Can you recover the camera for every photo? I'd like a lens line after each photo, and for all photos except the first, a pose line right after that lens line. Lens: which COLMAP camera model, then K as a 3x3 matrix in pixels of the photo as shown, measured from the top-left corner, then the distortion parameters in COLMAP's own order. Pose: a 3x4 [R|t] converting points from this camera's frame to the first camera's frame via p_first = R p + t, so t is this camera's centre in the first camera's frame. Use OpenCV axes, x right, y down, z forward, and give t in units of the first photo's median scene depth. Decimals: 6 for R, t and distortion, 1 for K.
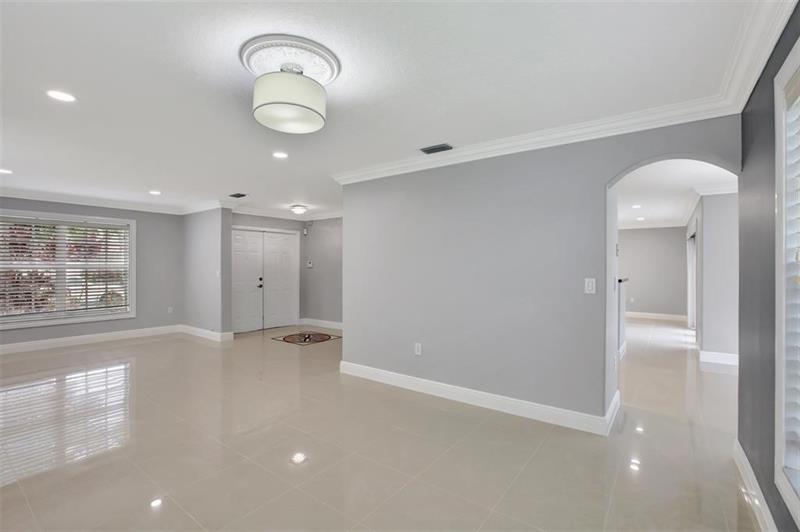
lens RADIAL K [[368.5, 0, 403.0], [0, 368.5, 261.6], [0, 0, 1]] dist [-0.015242, 0.002266]
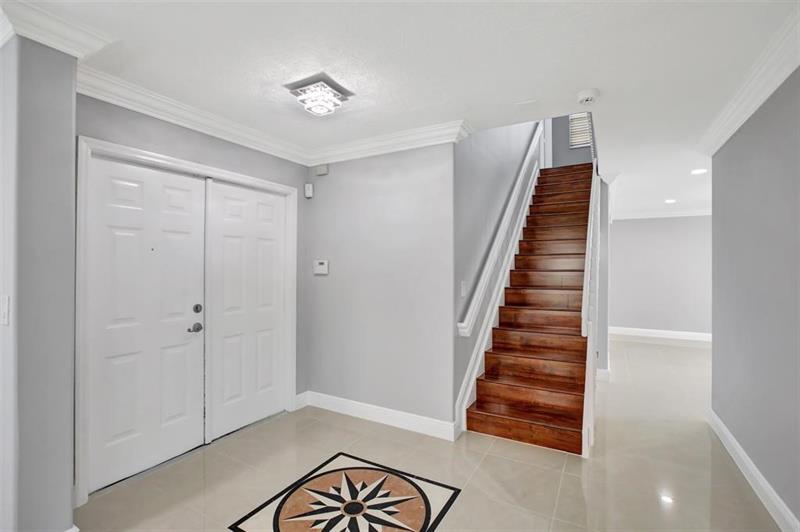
lens RADIAL K [[368.5, 0, 399.3], [0, 368.5, 266.5], [0, 0, 1]] dist [-0.015242, 0.002266]
pose [[0.992230, 0.002184, 0.124401, -0.227199], [-0.002683, 0.999989, 0.003839, 0.004312], [-0.124391, -0.004143, 0.992225, 0.598017]]
